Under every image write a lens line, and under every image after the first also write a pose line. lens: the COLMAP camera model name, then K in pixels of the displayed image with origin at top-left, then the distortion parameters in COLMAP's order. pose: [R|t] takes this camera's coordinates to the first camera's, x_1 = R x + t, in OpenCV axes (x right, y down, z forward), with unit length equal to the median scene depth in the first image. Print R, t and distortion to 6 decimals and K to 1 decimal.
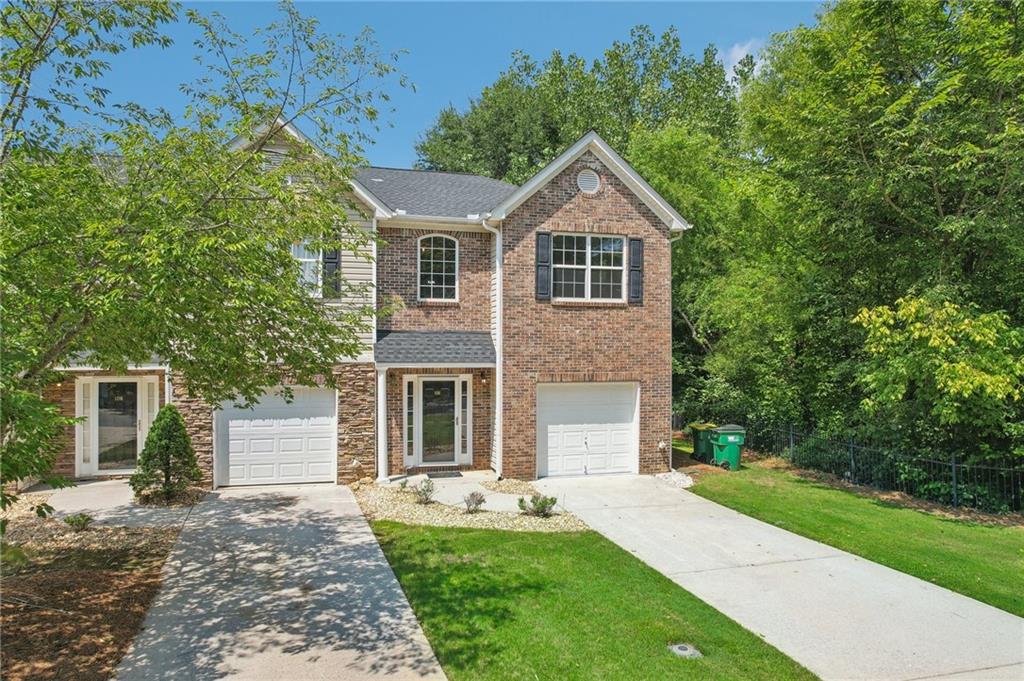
lens RADIAL K [[680.2, 0, 524.2], [0, 680.2, 318.3], [0, 0, 1]] dist [-0.064218, 0.059082]
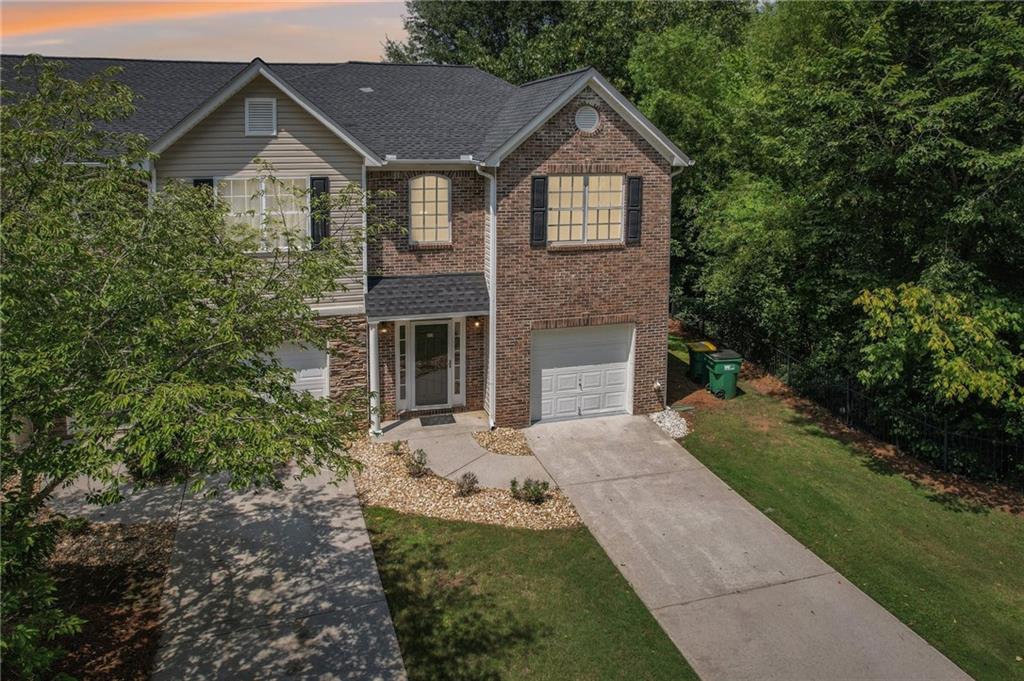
lens RADIAL K [[706.9, 0, 525.9], [0, 706.9, 172.9], [0, 0, 1]] dist [-0.037673, 0.004076]
pose [[0.999959, 0.006495, 0.006388, 0.003138], [-0.007048, 0.995851, 0.090726, -0.224415], [-0.005772, -0.090768, 0.995855, 0.003198]]
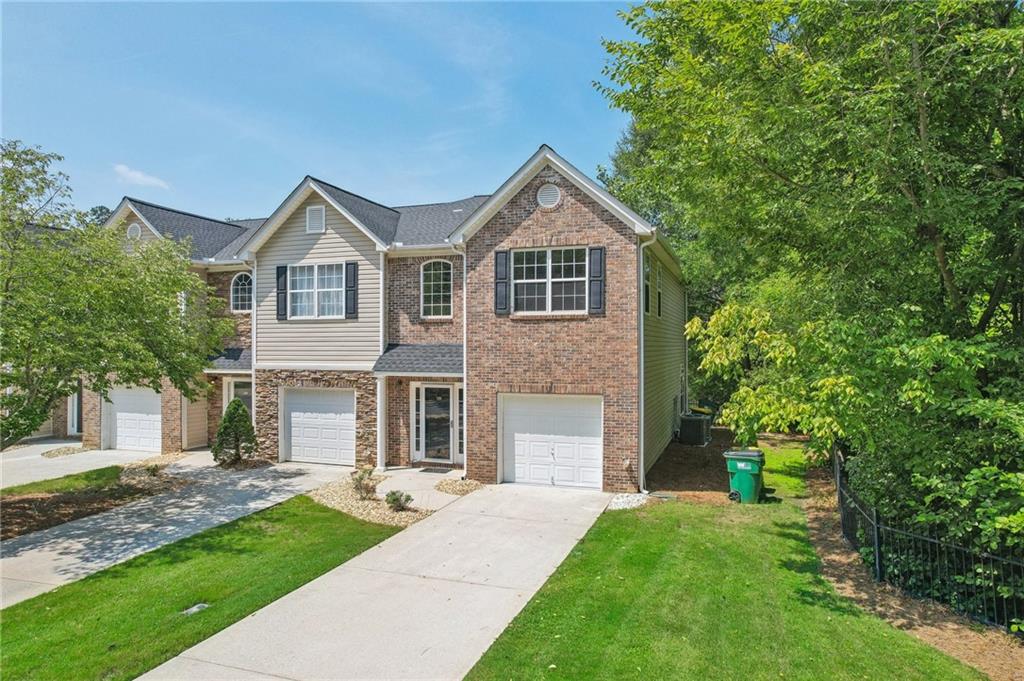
lens RADIAL K [[685.5, 0, 516.0], [0, 685.5, 322.6], [0, 0, 1]] dist [-0.069974, 0.069787]
pose [[0.813041, -0.022709, -0.581763, 0.669956], [0.026594, 0.999645, -0.001854, -0.012226], [0.581599, -0.013964, 0.813356, 0.144409]]
